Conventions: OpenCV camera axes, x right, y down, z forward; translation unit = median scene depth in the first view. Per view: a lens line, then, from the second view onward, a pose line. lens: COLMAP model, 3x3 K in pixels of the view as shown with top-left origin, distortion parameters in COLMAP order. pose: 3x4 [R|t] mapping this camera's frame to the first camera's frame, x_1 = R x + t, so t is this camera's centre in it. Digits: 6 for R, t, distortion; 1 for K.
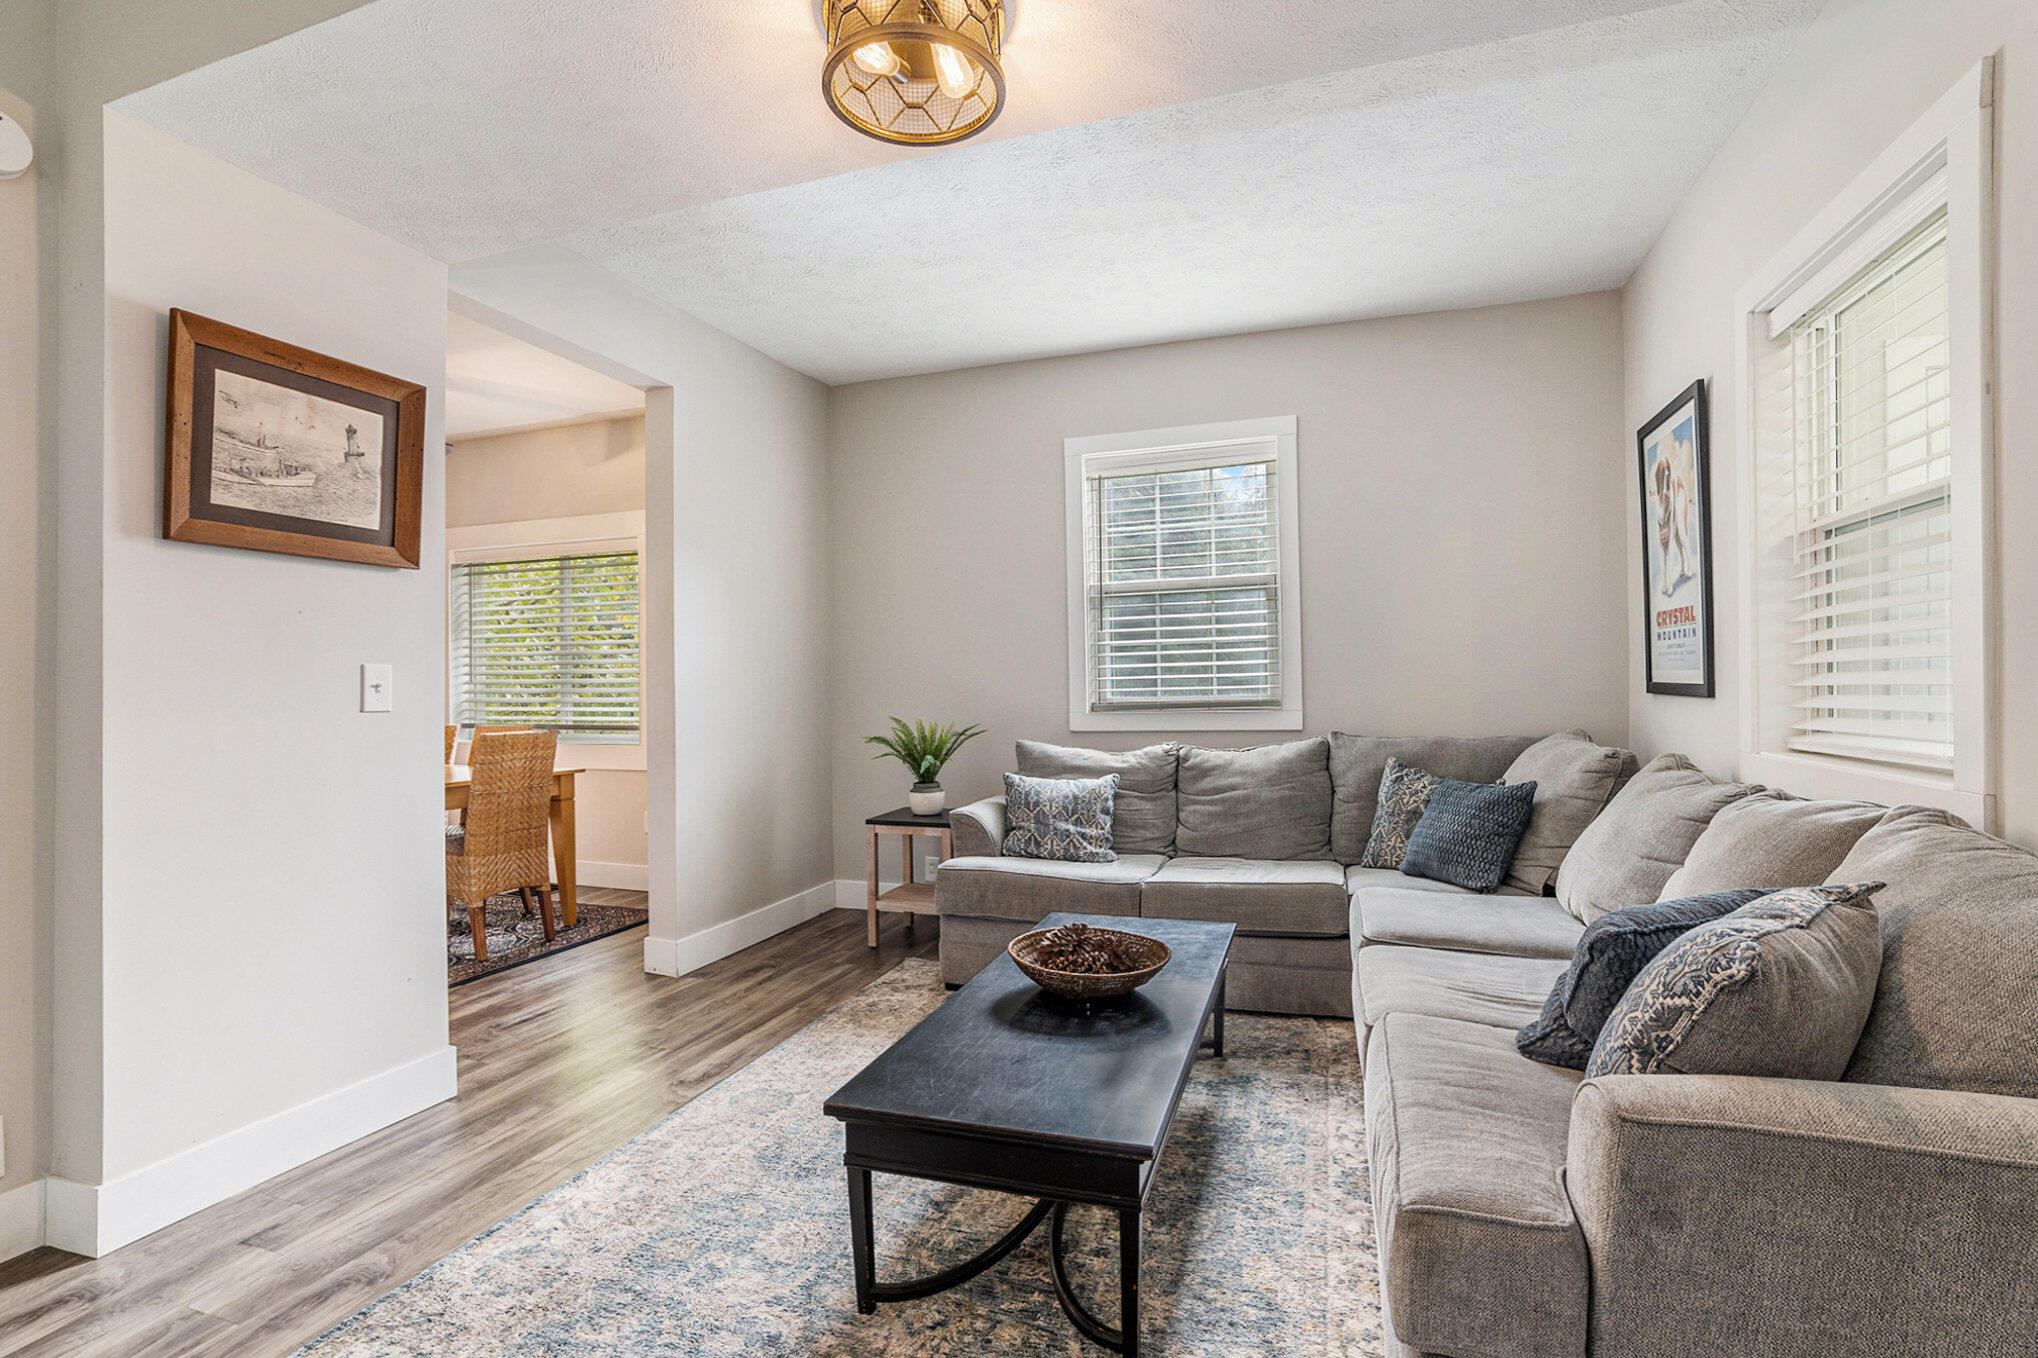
lens RADIAL K [[961.4, 0, 1016.9], [0, 961.4, 670.0], [0, 0, 1]] dist [-0.036886, 0.009062]
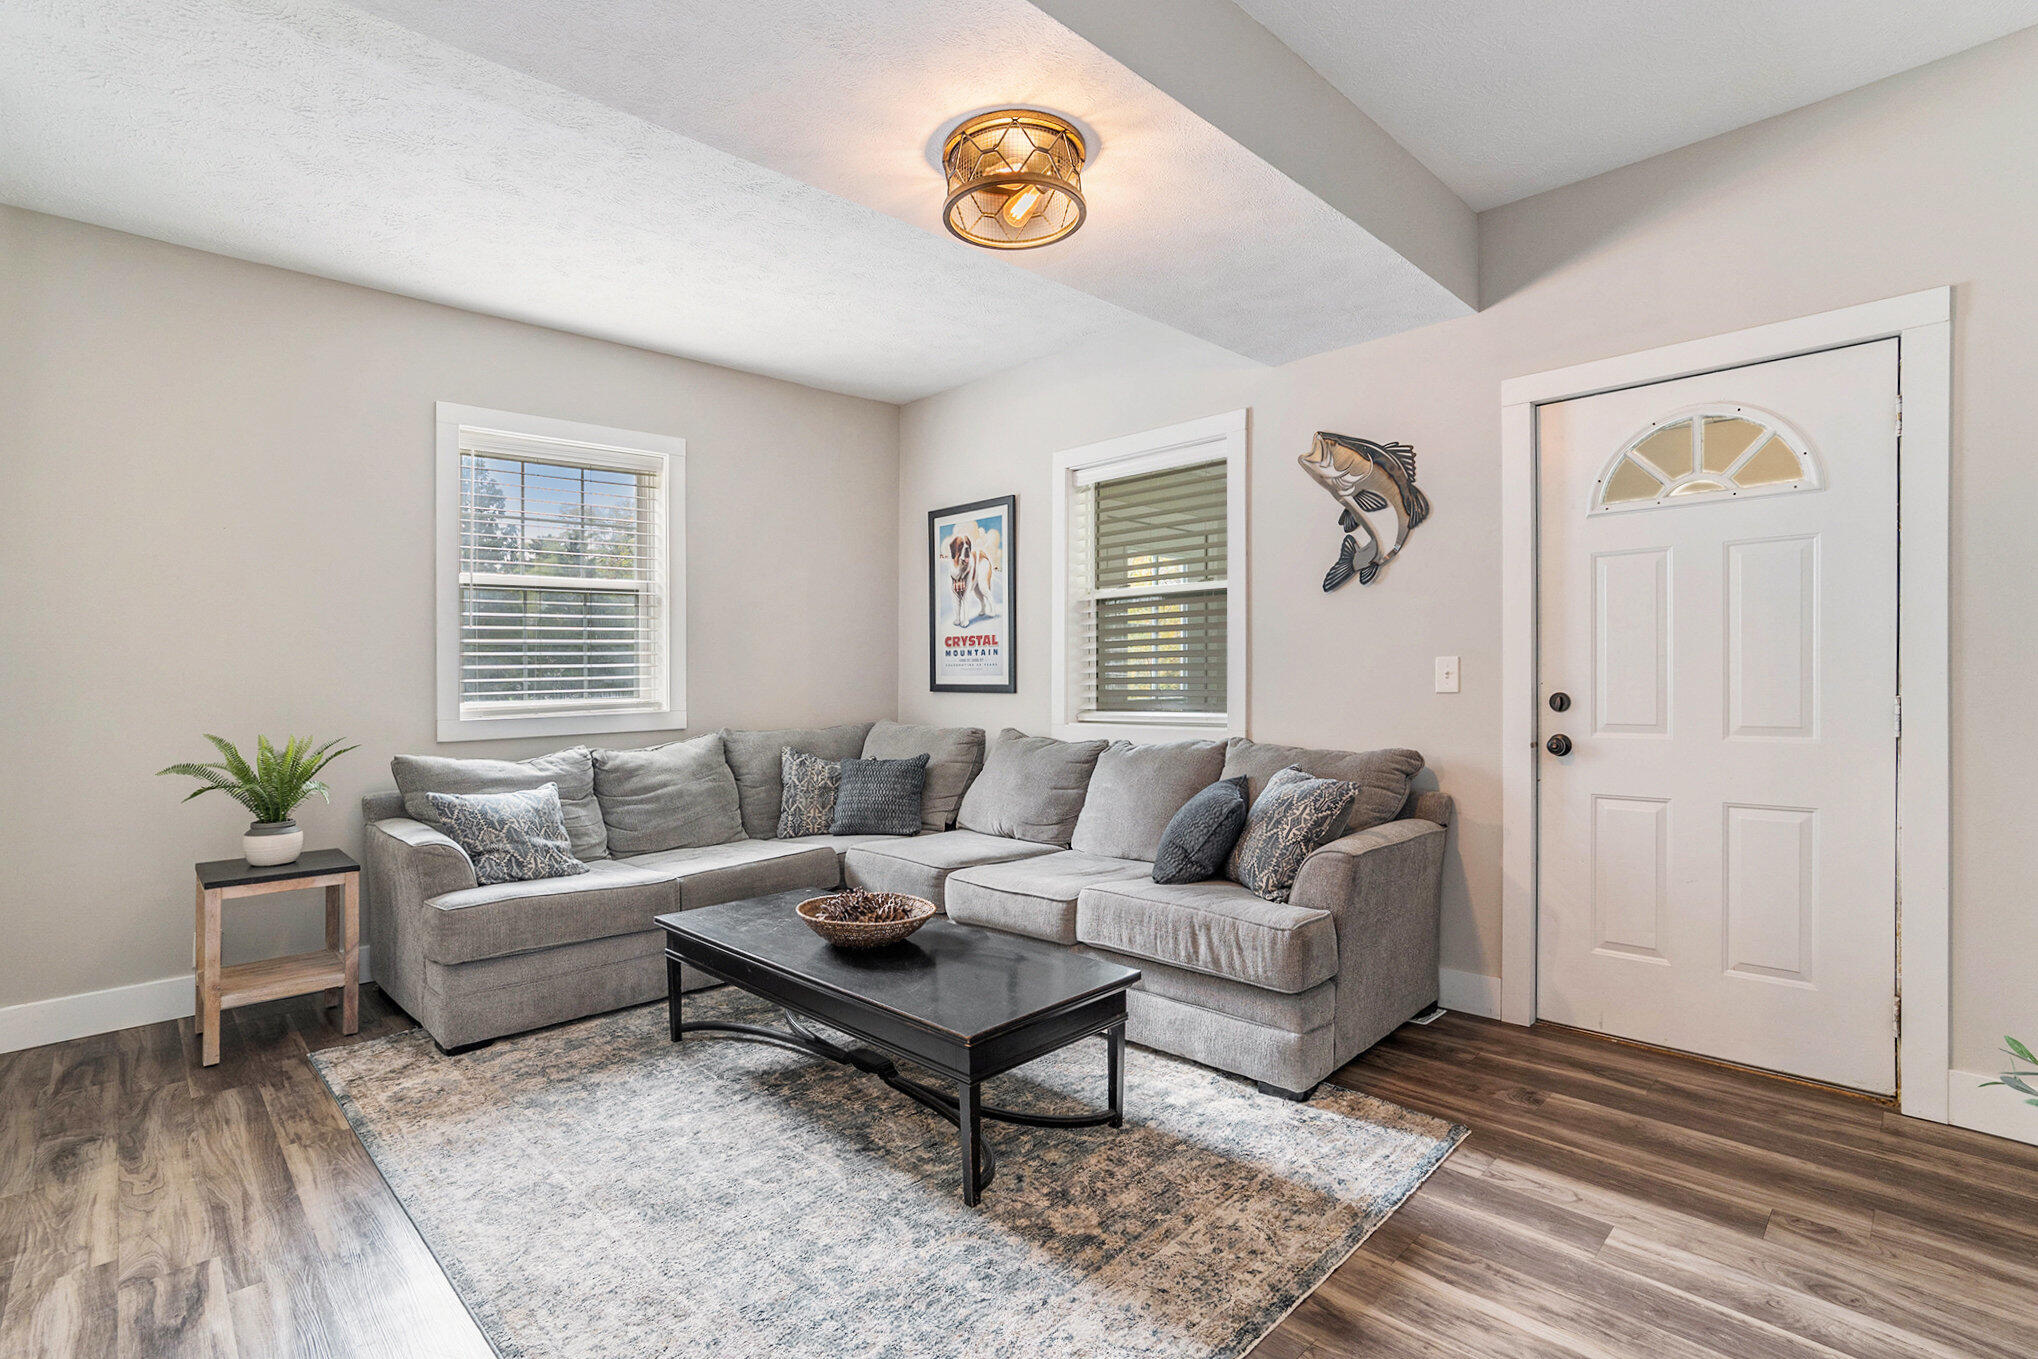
lens RADIAL K [[961.4, 0, 1031.5], [0, 961.4, 680.5], [0, 0, 1]] dist [-0.036886, 0.009062]
pose [[0.436939, 0.004093, 0.899482, -0.560636], [-0.007153, 0.999974, -0.001076, 0.007557], [-0.899463, -0.005964, 0.436957, 0.191222]]
